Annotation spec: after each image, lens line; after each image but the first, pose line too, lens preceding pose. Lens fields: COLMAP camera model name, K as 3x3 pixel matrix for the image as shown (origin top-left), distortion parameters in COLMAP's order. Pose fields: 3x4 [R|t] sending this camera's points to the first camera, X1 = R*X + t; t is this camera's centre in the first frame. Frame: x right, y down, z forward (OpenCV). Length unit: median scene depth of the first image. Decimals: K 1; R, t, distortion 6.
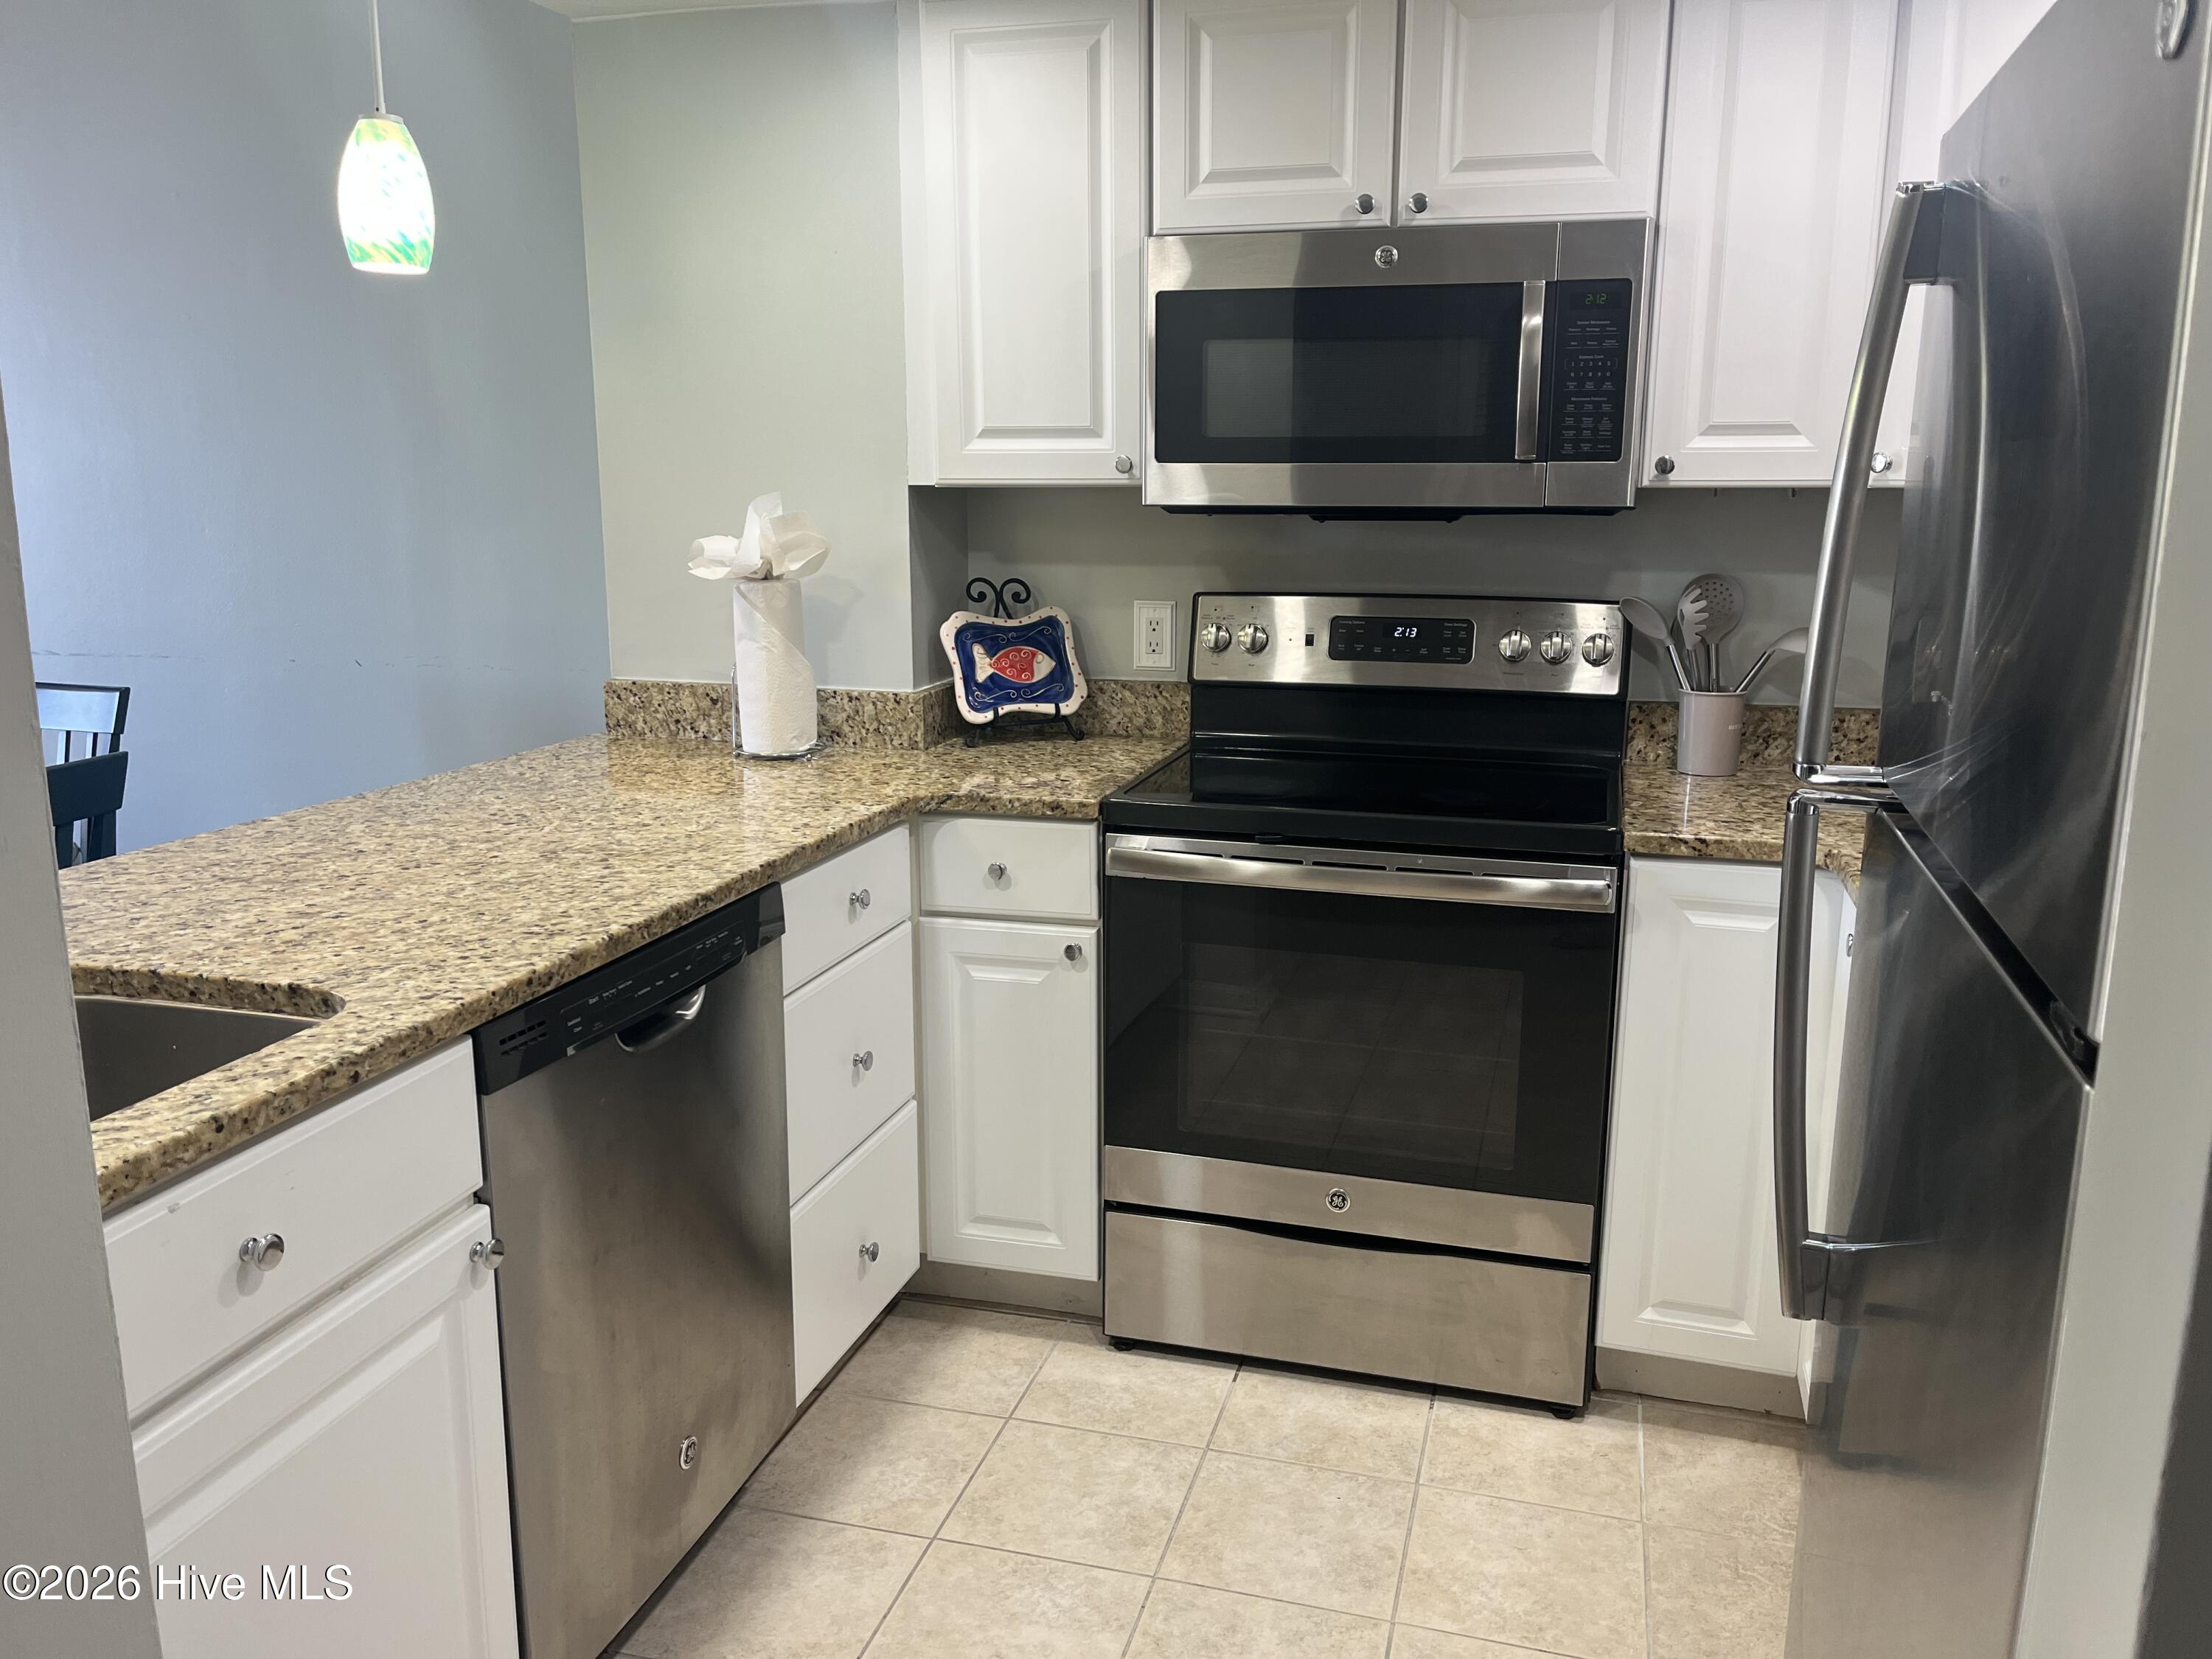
lens RADIAL K [[1675.7, 0, 1100.4], [0, 1675.7, 825.4], [0, 0, 1]] dist [0.059459, -0.066121]
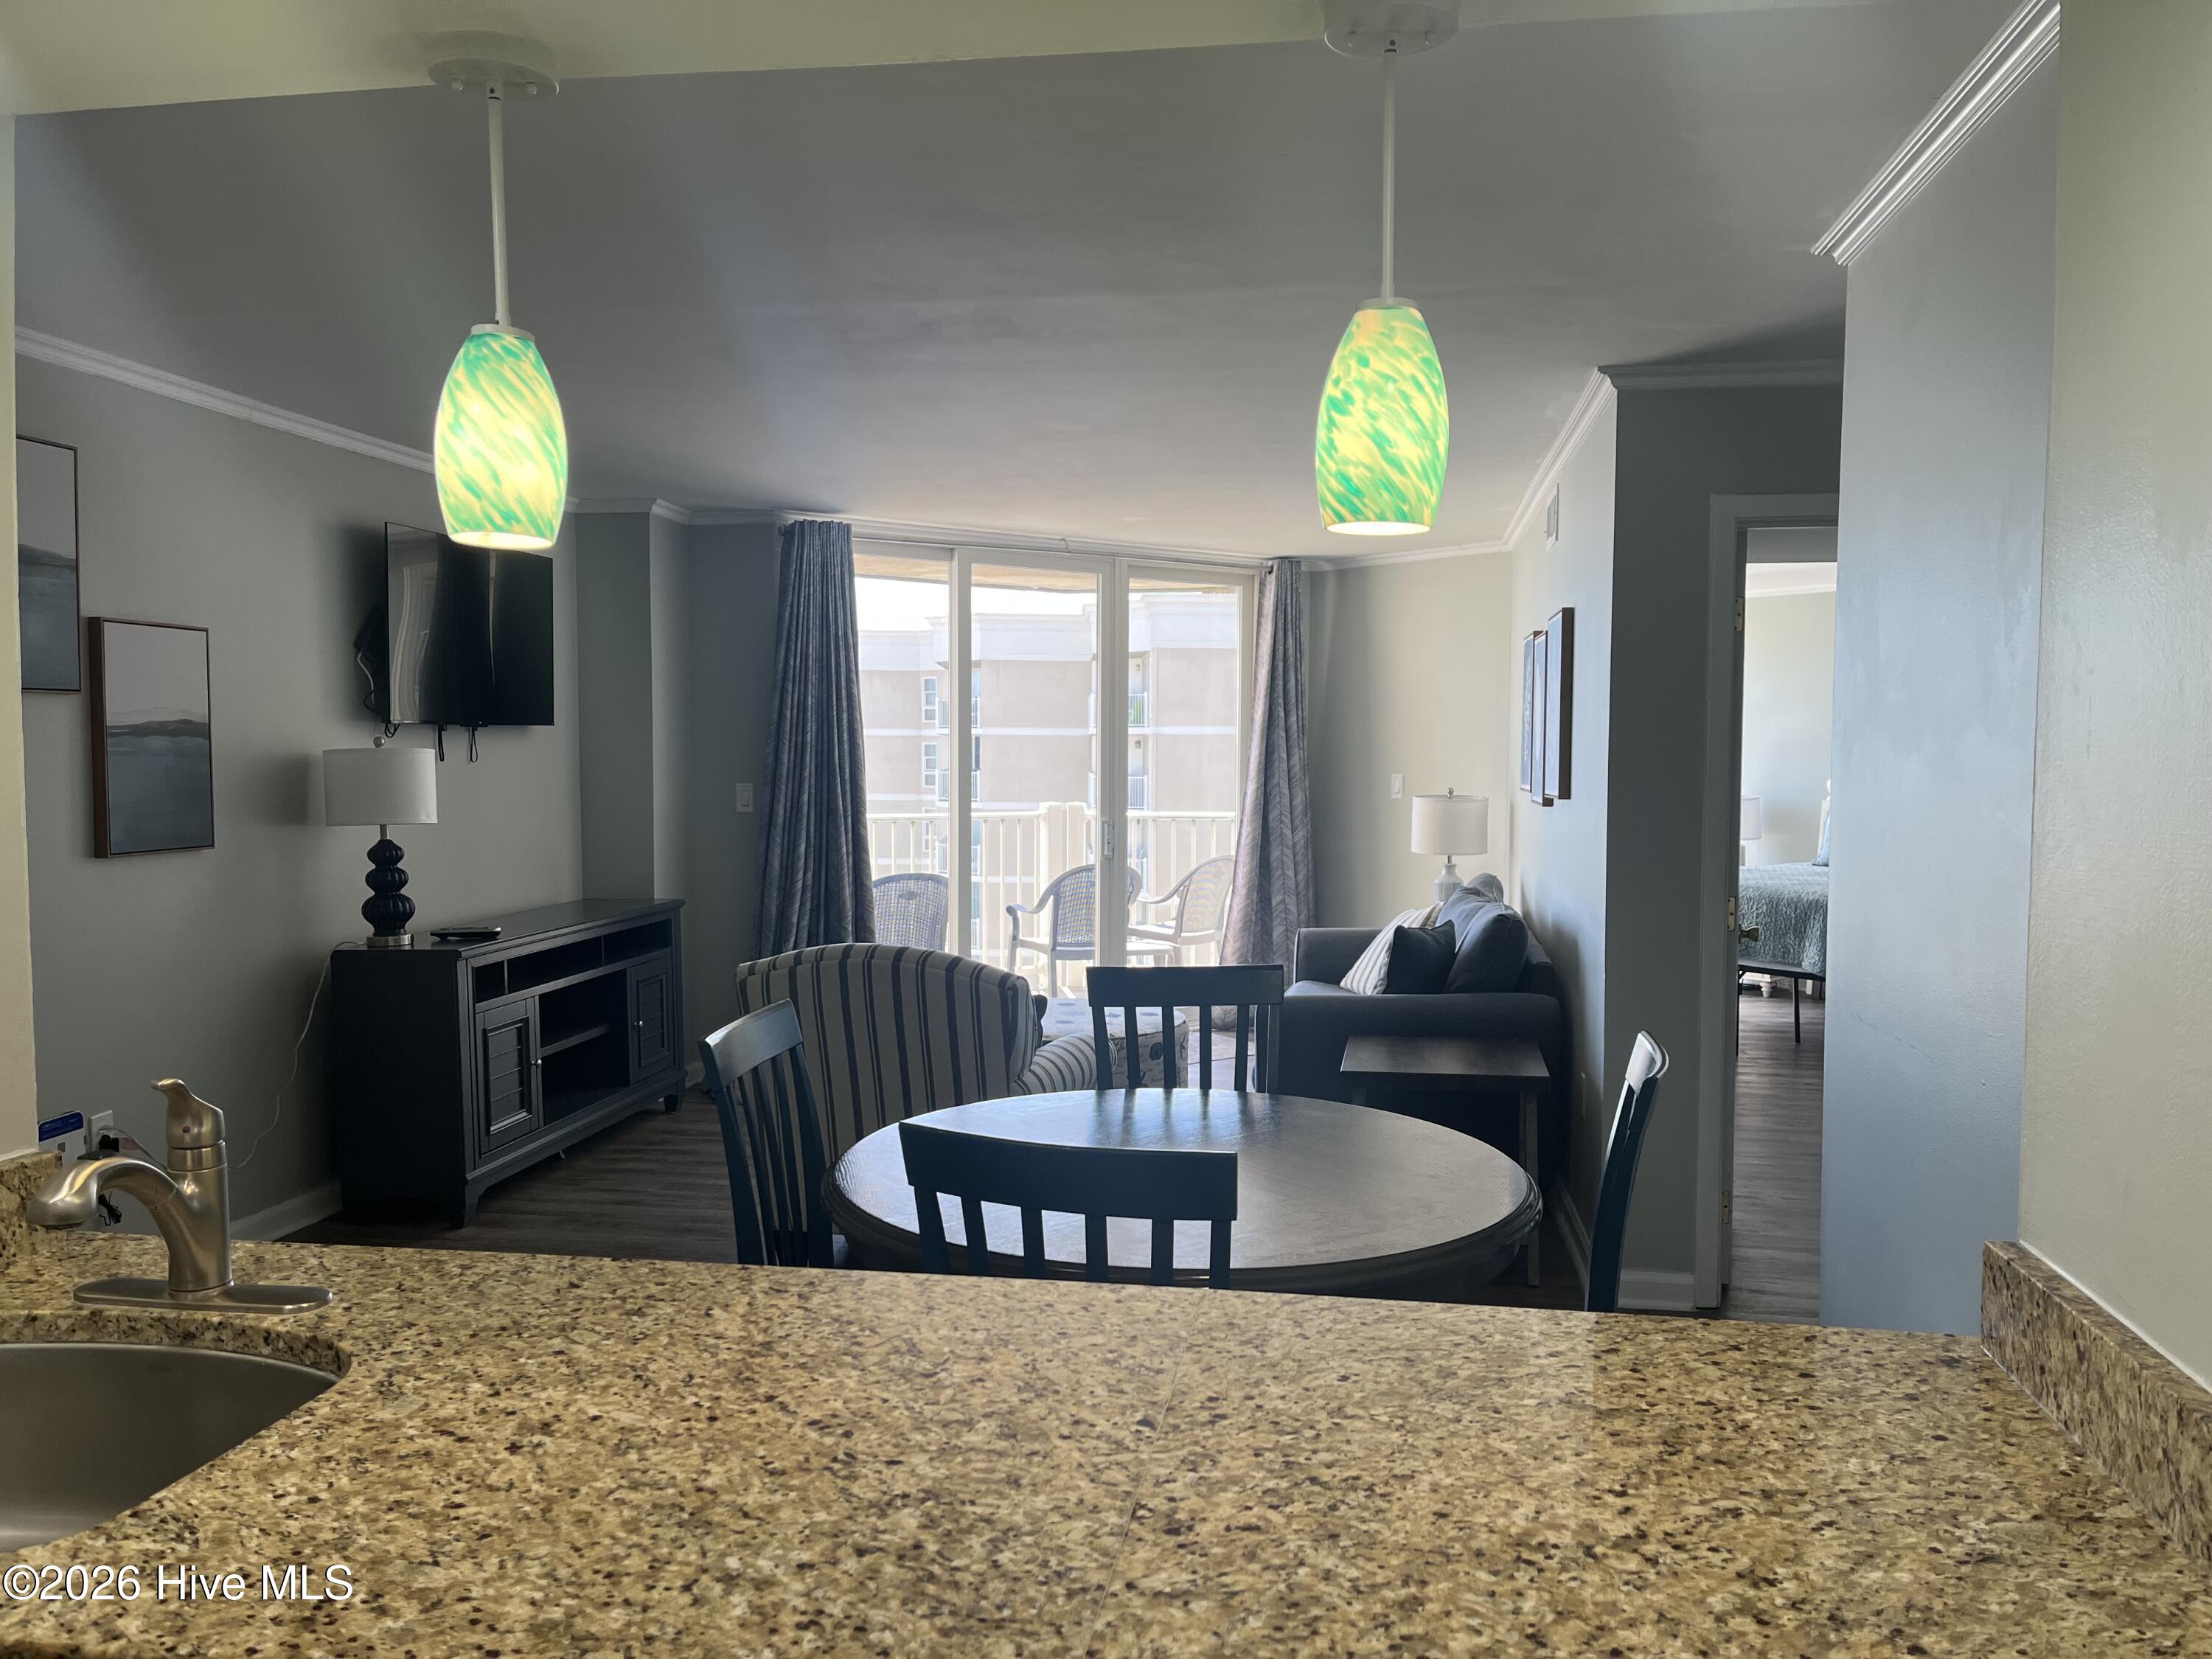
lens RADIAL K [[1675.7, 0, 1100.4], [0, 1675.7, 825.4], [0, 0, 1]] dist [0.059459, -0.066121]
pose [[0.097731, 0.040741, -0.994379, 0.314272], [-0.202114, 0.979153, 0.020253, -0.301179], [0.974473, 0.198999, 0.103928, 1.229351]]
